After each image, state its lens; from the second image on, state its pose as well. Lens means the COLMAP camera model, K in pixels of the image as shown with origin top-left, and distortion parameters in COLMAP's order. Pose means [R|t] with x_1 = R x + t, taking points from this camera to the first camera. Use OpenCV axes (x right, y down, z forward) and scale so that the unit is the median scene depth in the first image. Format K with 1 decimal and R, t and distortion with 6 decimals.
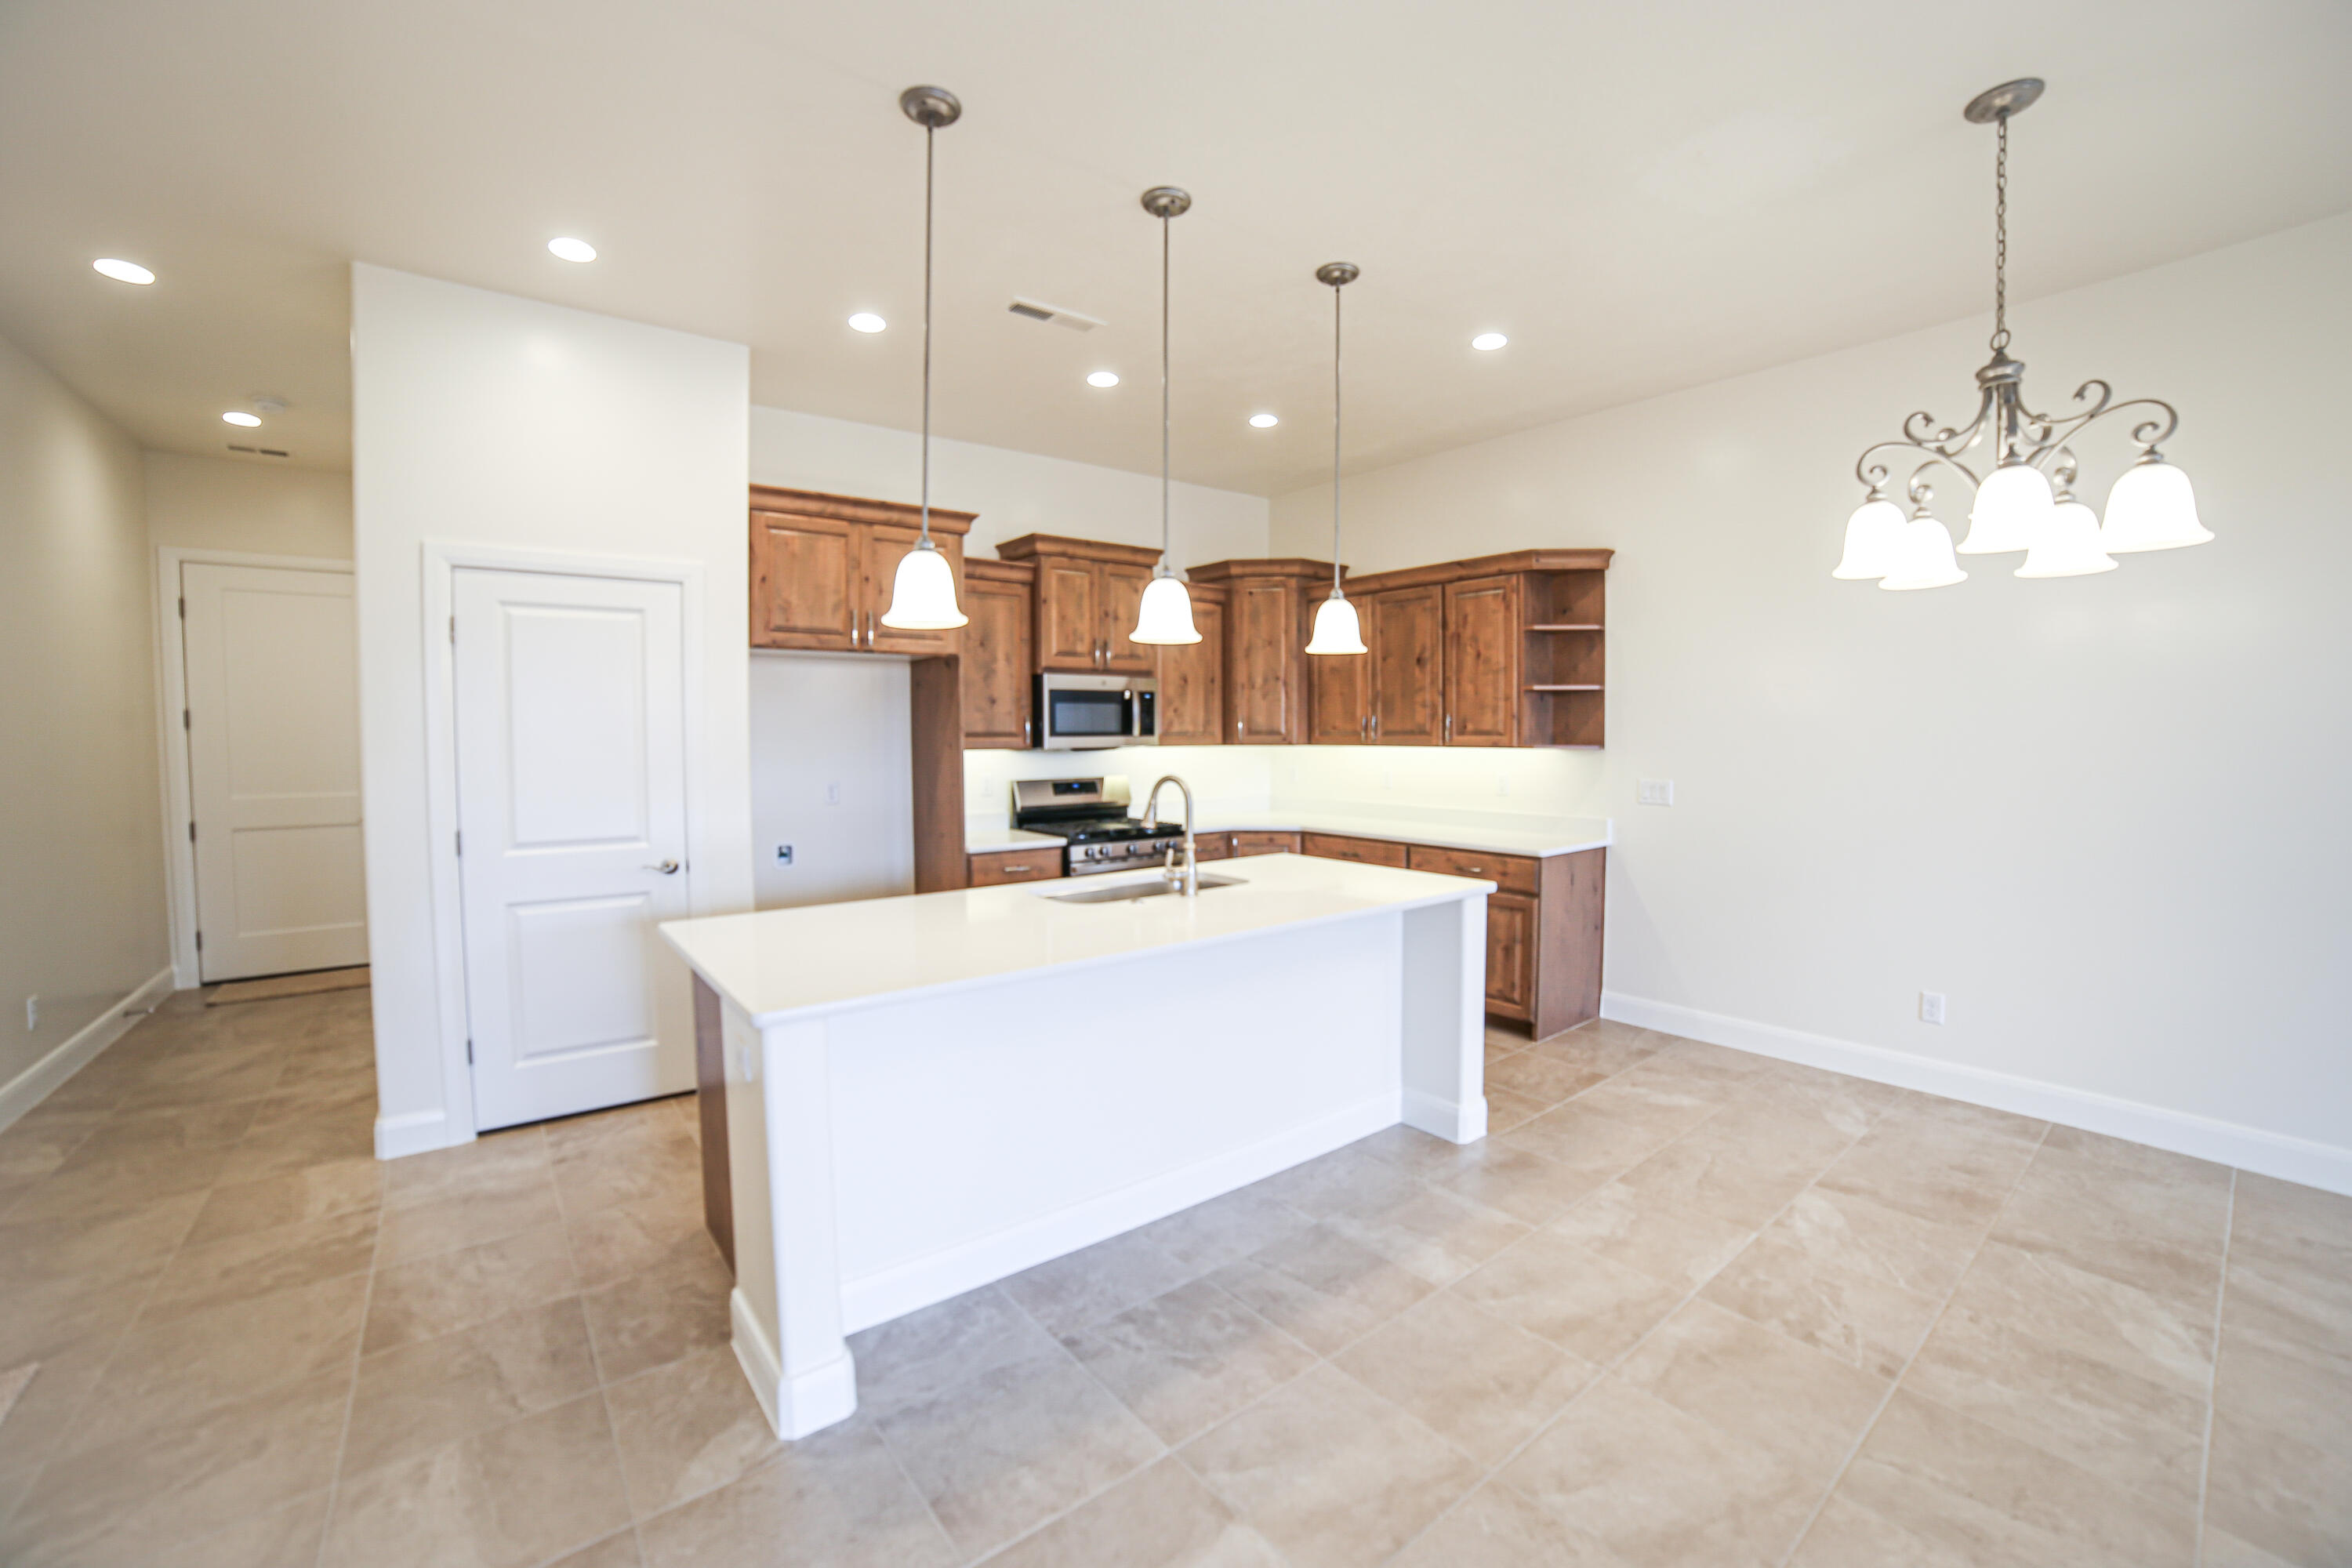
lens RADIAL K [[923.2, 0, 1184.5], [0, 923.2, 767.9], [0, 0, 1]] dist [-0.056200, 0.008304]
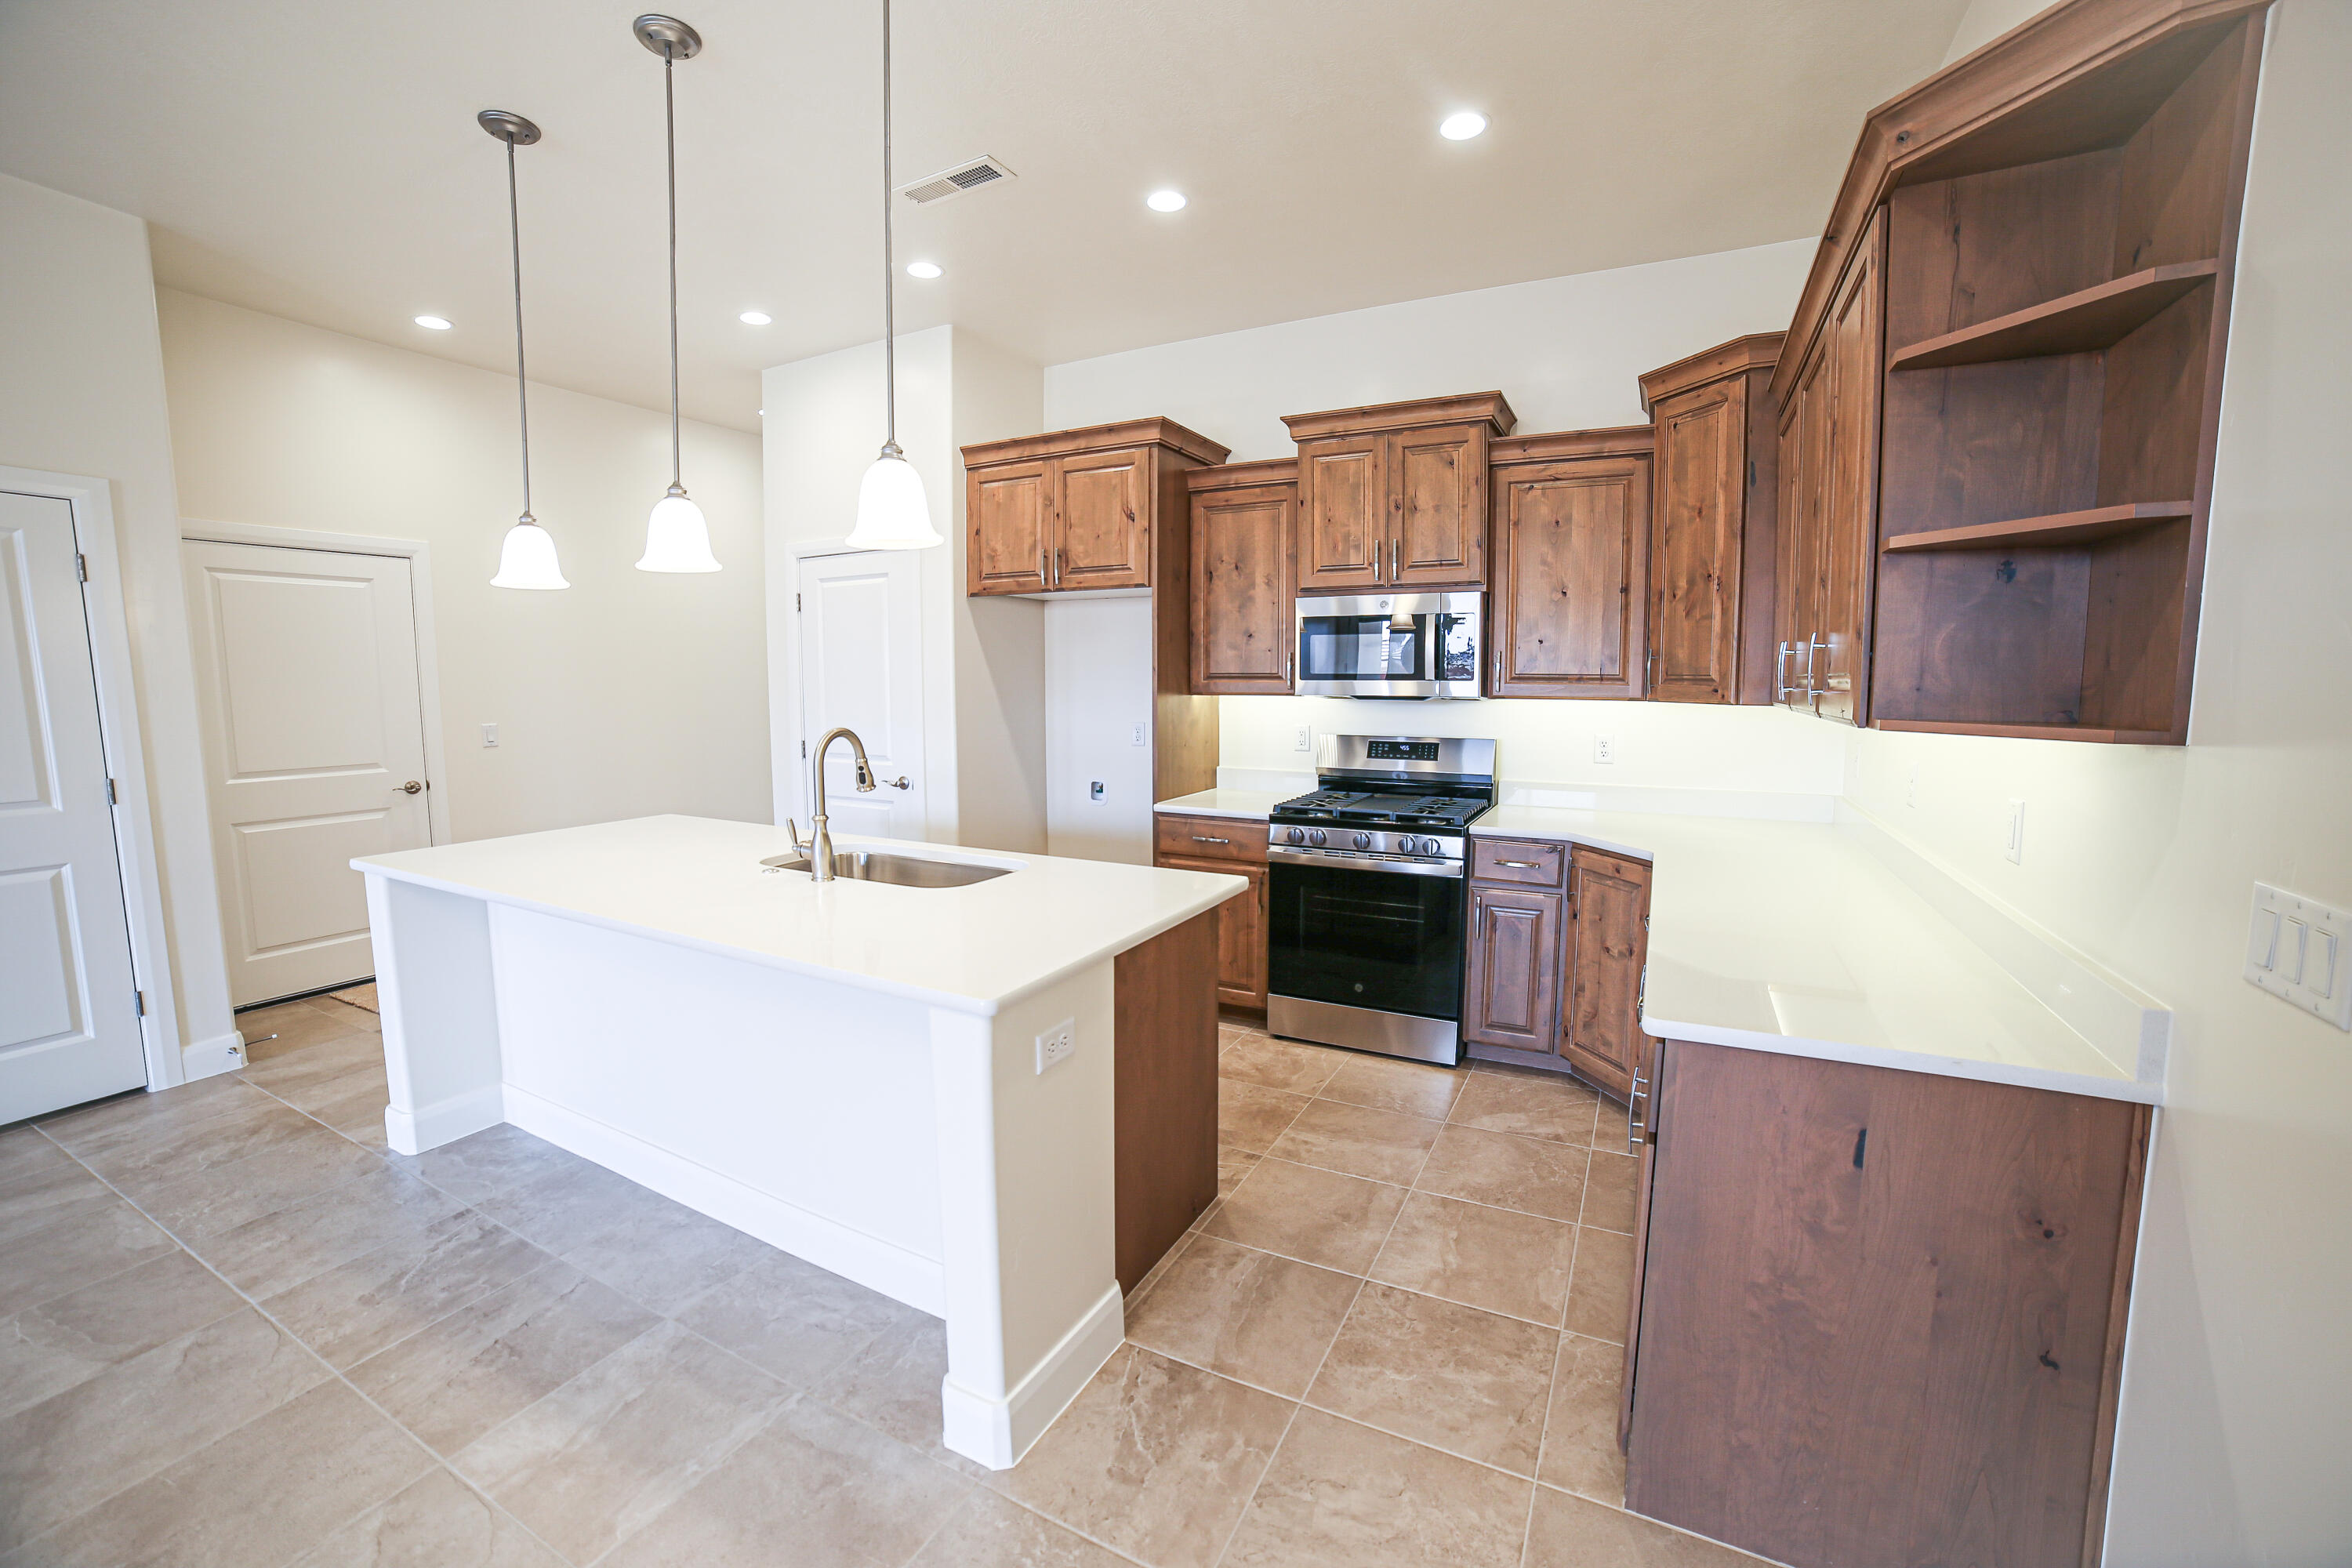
lens RADIAL K [[923.2, 0, 1196.2], [0, 923.2, 769.5], [0, 0, 1]] dist [-0.056200, 0.008304]
pose [[0.428378, 0.095131, -0.898578, 0.600721], [-0.043468, 0.995461, 0.084665, -0.024118], [0.902553, 0.002791, 0.430569, 0.677436]]
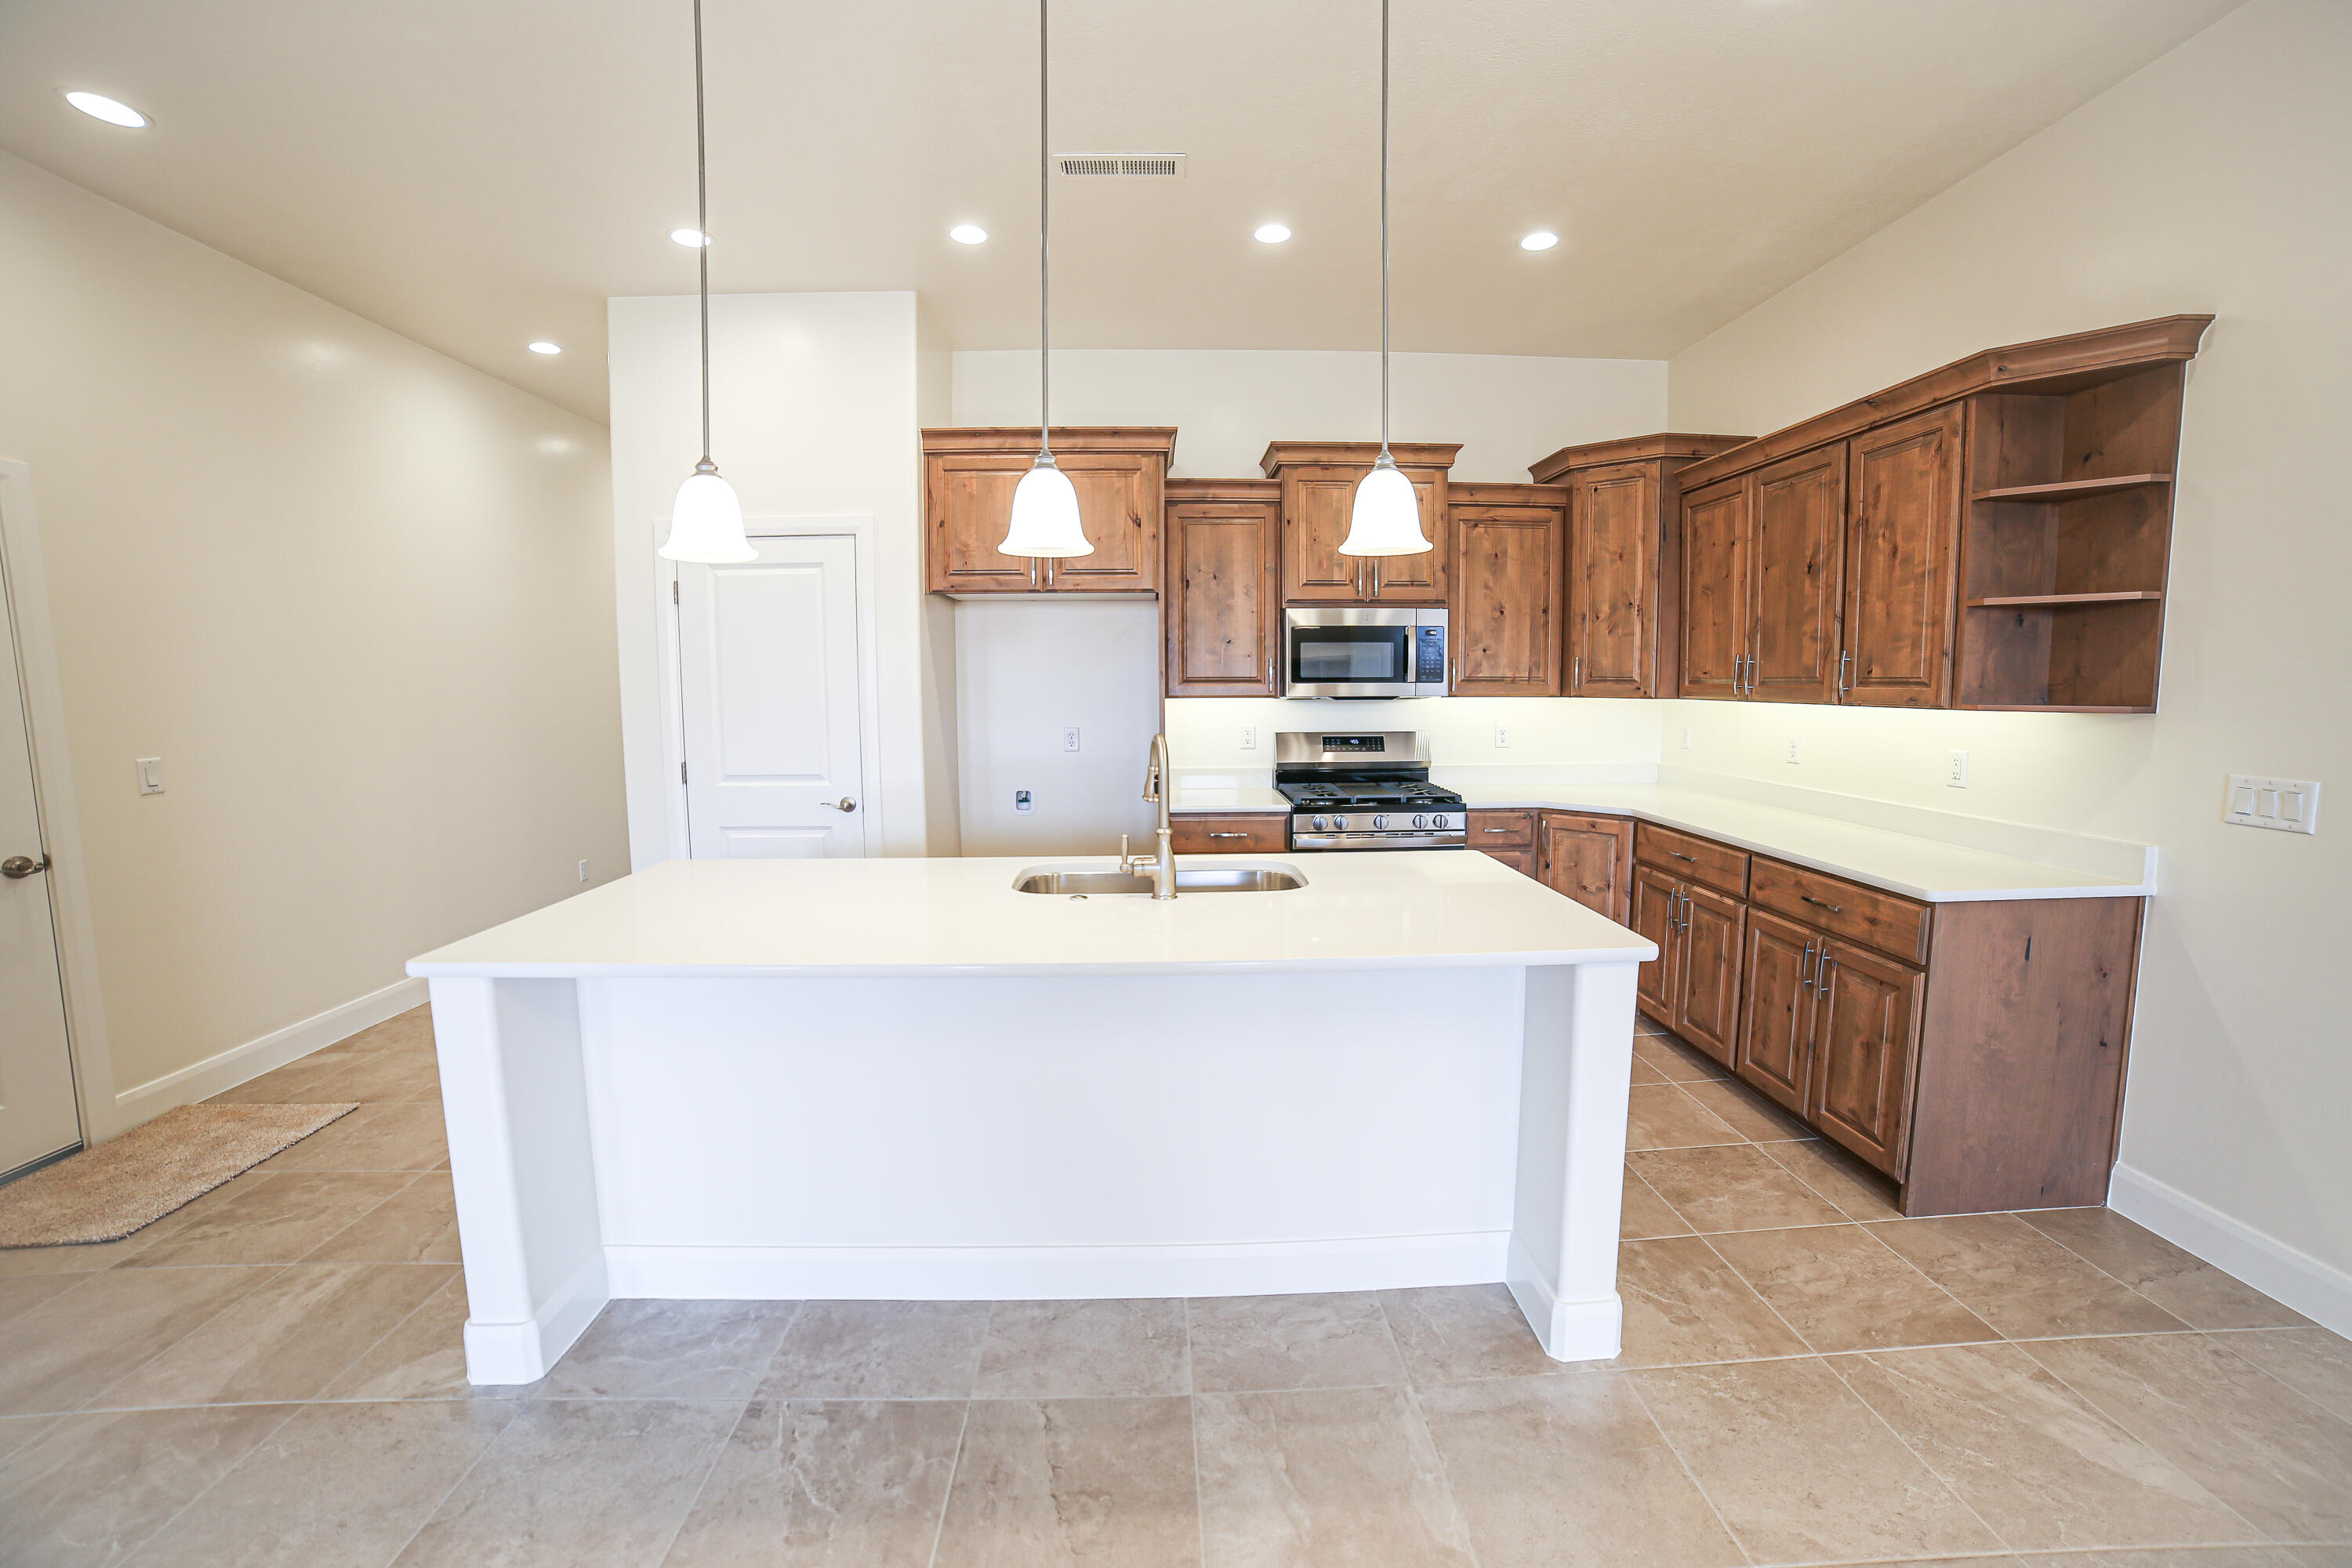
lens RADIAL K [[923.2, 0, 1201.1], [0, 923.2, 766.1], [0, 0, 1]] dist [-0.056200, 0.008304]
pose [[0.817286, 0.054080, -0.573689, 0.324635], [-0.023089, 0.997860, 0.061173, -0.009174], [0.575770, -0.036750, 0.816786, 0.294599]]
